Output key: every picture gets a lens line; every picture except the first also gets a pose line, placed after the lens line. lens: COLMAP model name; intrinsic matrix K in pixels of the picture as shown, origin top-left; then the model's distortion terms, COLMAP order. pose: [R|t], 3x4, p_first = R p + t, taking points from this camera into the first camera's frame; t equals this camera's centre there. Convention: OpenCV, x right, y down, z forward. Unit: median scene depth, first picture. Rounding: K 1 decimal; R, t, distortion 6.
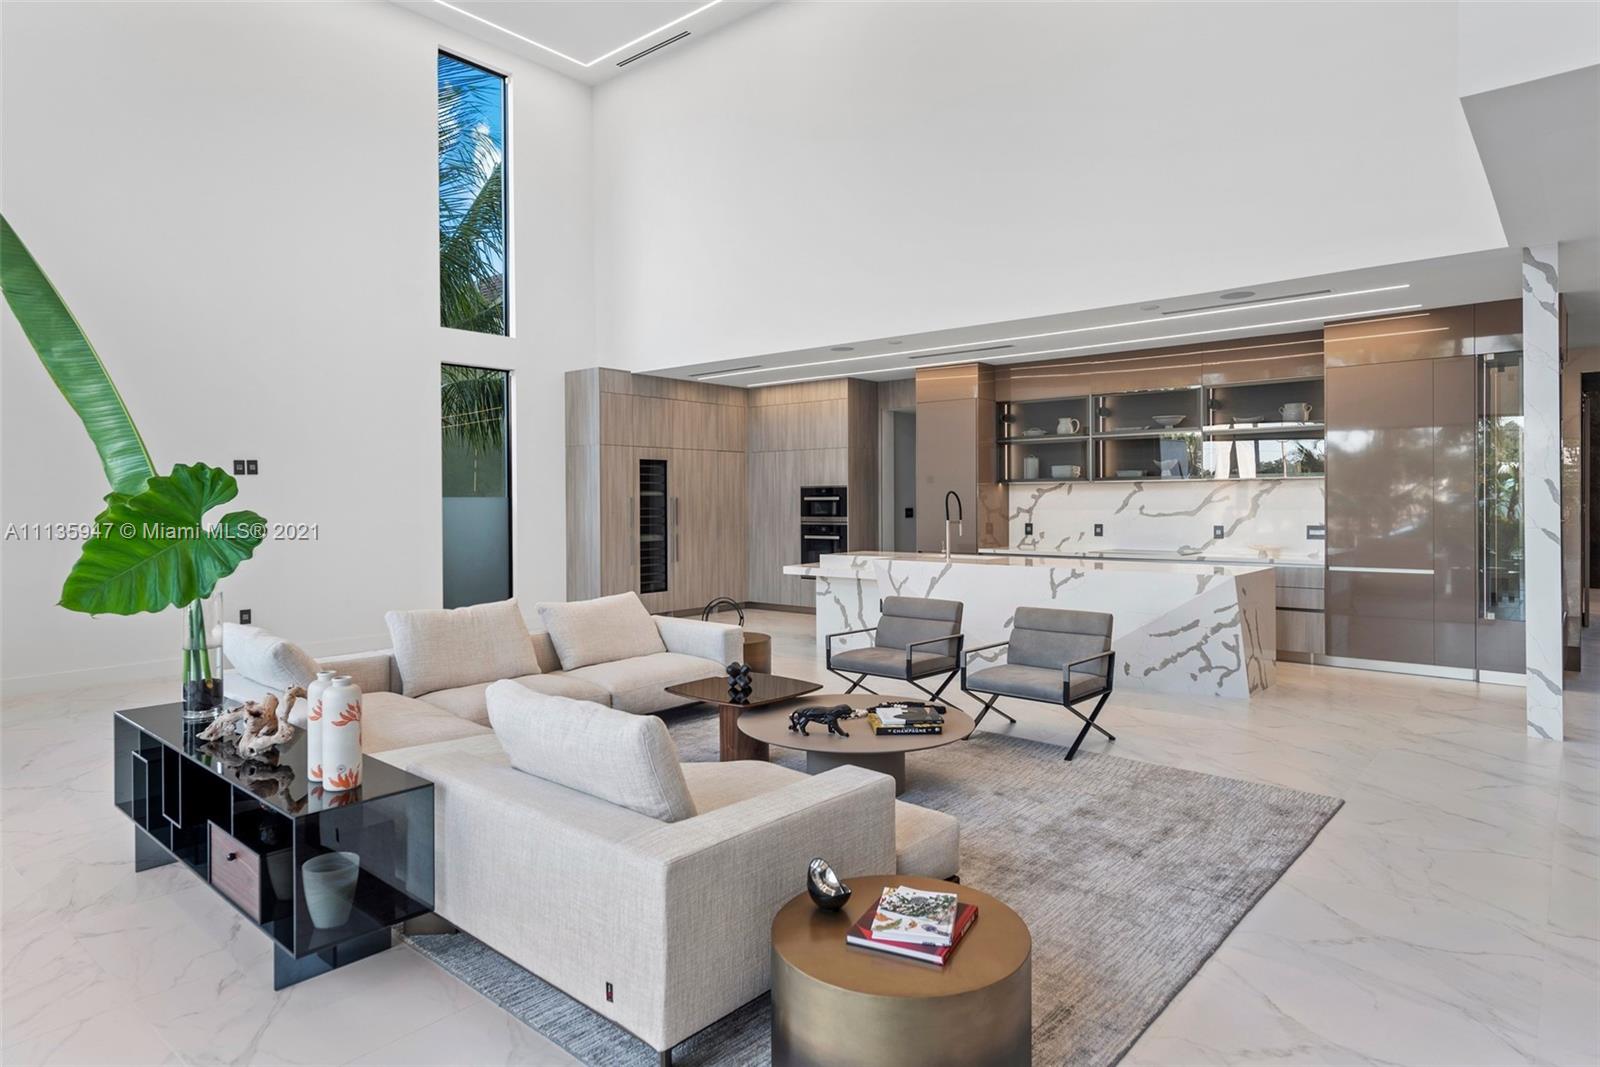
lens RADIAL K [[901.4, 0, 799.3], [0, 901.4, 502.7], [0, 0, 1]] dist [0.020061, -0.000050]
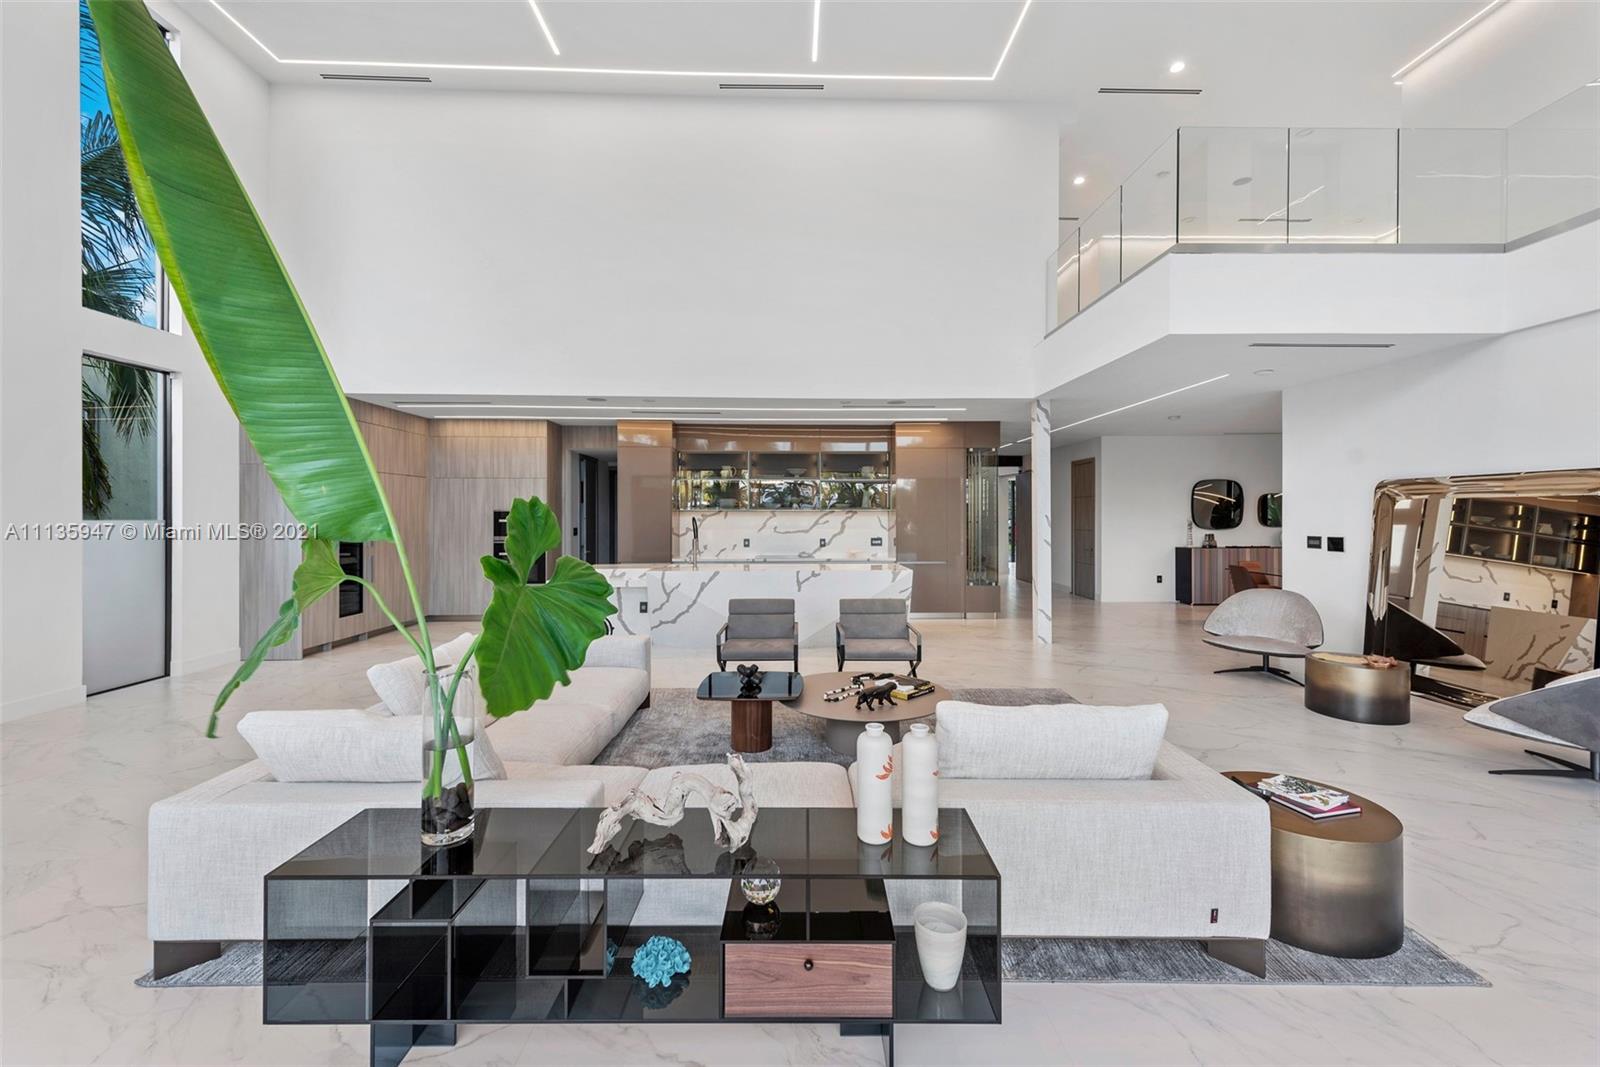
lens RADIAL K [[643.5, 0, 796.0], [0, 643.5, 512.7], [0, 0, 1]] dist [0.009461, -0.000150]
pose [[0.753829, 0.008316, 0.657018, -0.299054], [-0.002115, 0.999945, -0.010230, -0.008550], [-0.657068, 0.006322, 0.753805, 0.158232]]
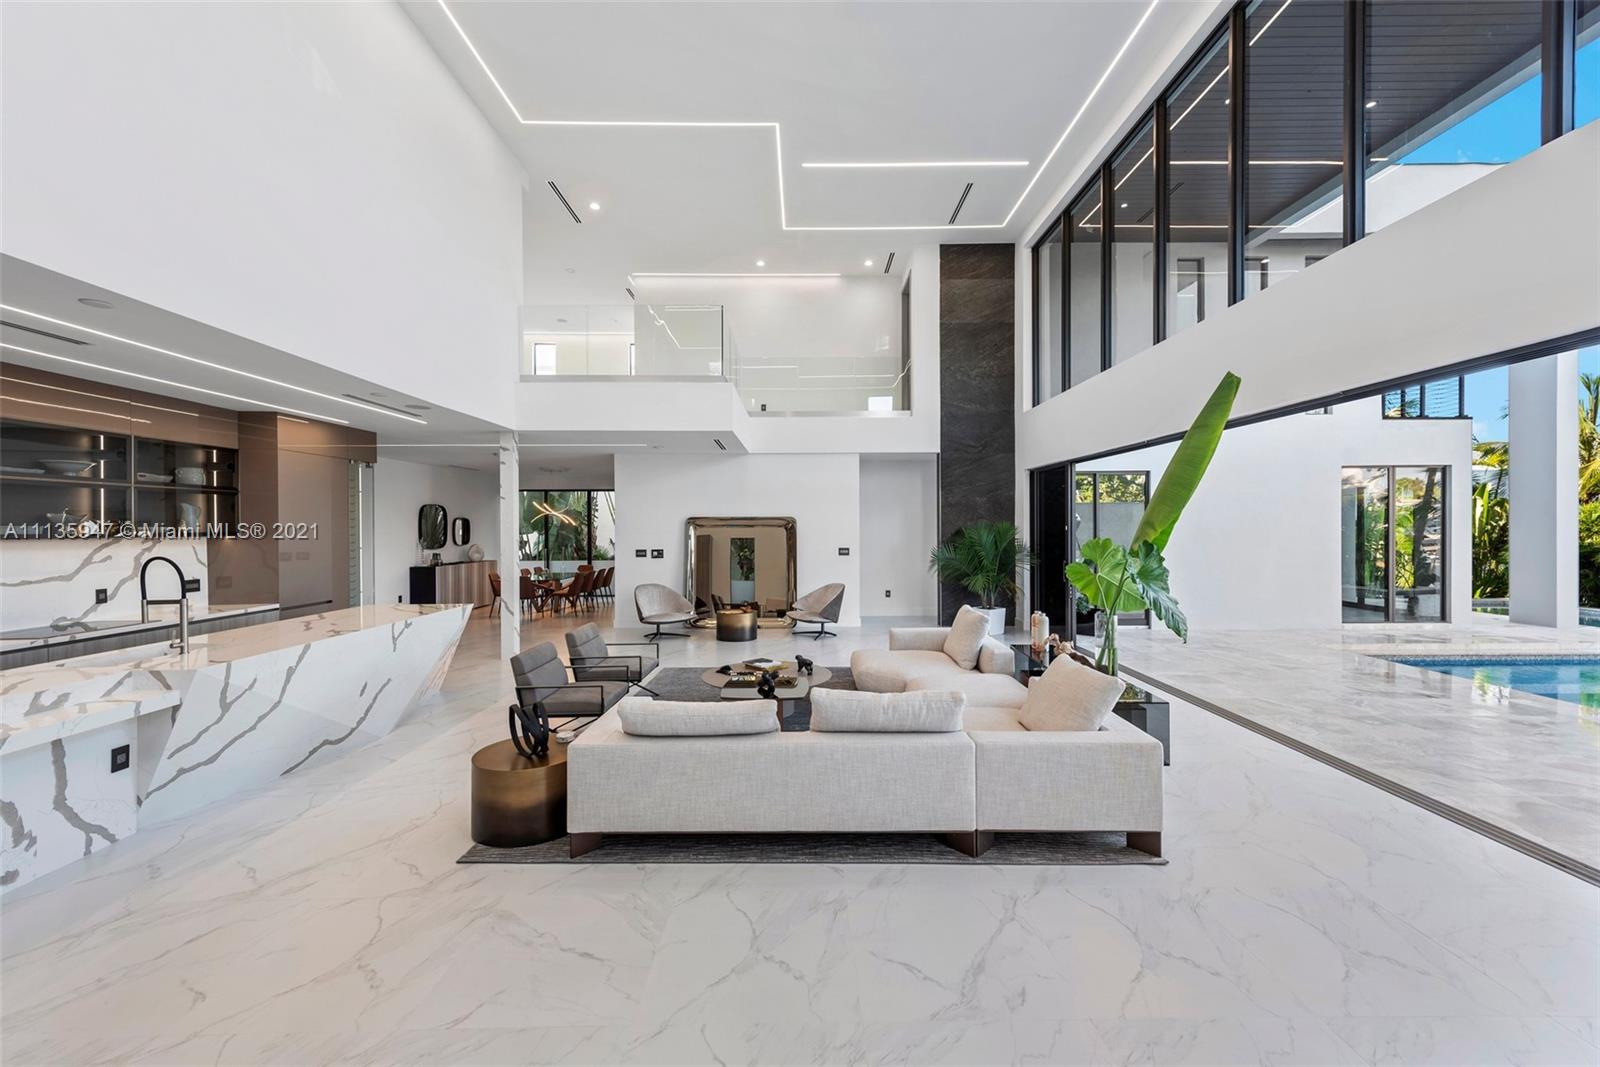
lens RADIAL K [[643.5, 0, 800.7], [0, 643.5, 532.2], [0, 0, 1]] dist [0.009461, -0.000150]
pose [[-0.653707, 0.003573, 0.756739, -0.447746], [0.011843, 0.999915, 0.005509, -0.024710], [-0.756655, 0.012563, -0.653694, 0.830537]]
